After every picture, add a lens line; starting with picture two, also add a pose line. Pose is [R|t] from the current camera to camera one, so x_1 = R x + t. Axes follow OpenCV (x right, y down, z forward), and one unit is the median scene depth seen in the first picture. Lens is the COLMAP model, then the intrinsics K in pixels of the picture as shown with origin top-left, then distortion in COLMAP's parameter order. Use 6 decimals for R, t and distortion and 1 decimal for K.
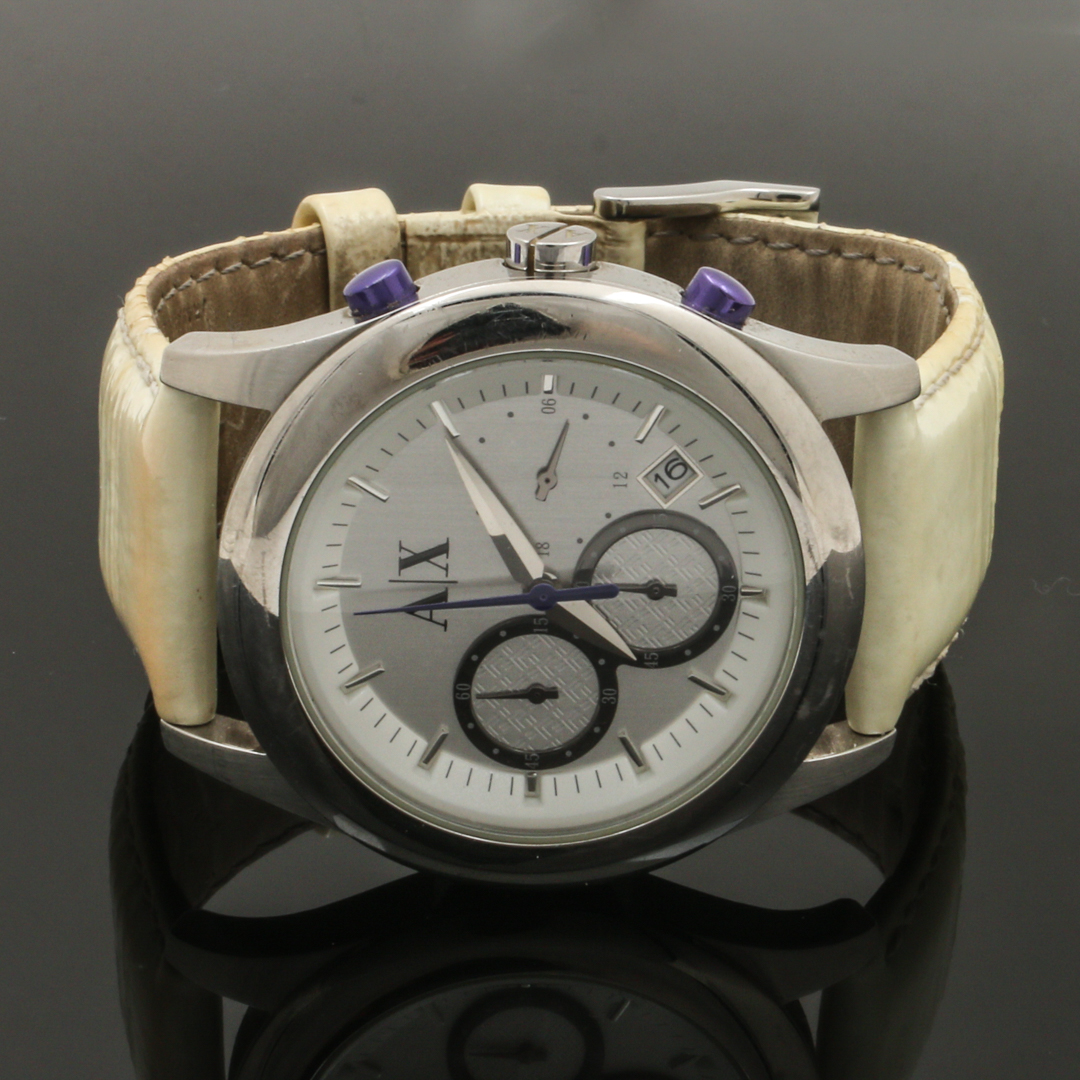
lens RADIAL K [[2164.2, 0, 540.0], [0, 2164.2, 540.0], [0, 0, 1]] dist [-0.029816, 0.337905]
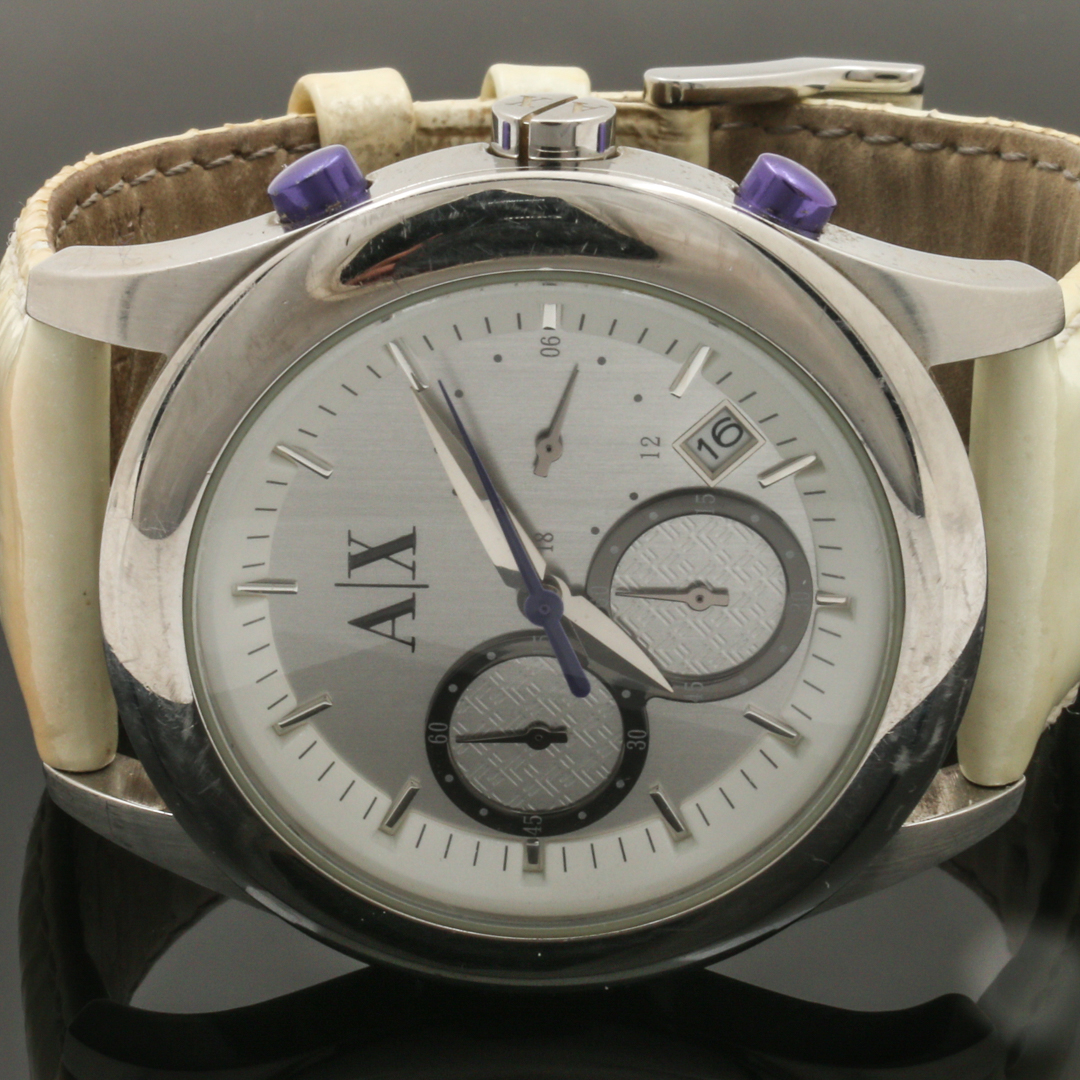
lens RADIAL K [[2164.2, 0, 540.0], [0, 2164.2, 540.0], [0, 0, 1]] dist [-0.029816, 0.337905]
pose [[0.998746, 0.003303, -0.049952, 0.035826], [-0.001654, 0.999453, 0.033020, -0.020286], [0.050034, -0.032896, 0.998206, 0.263823]]
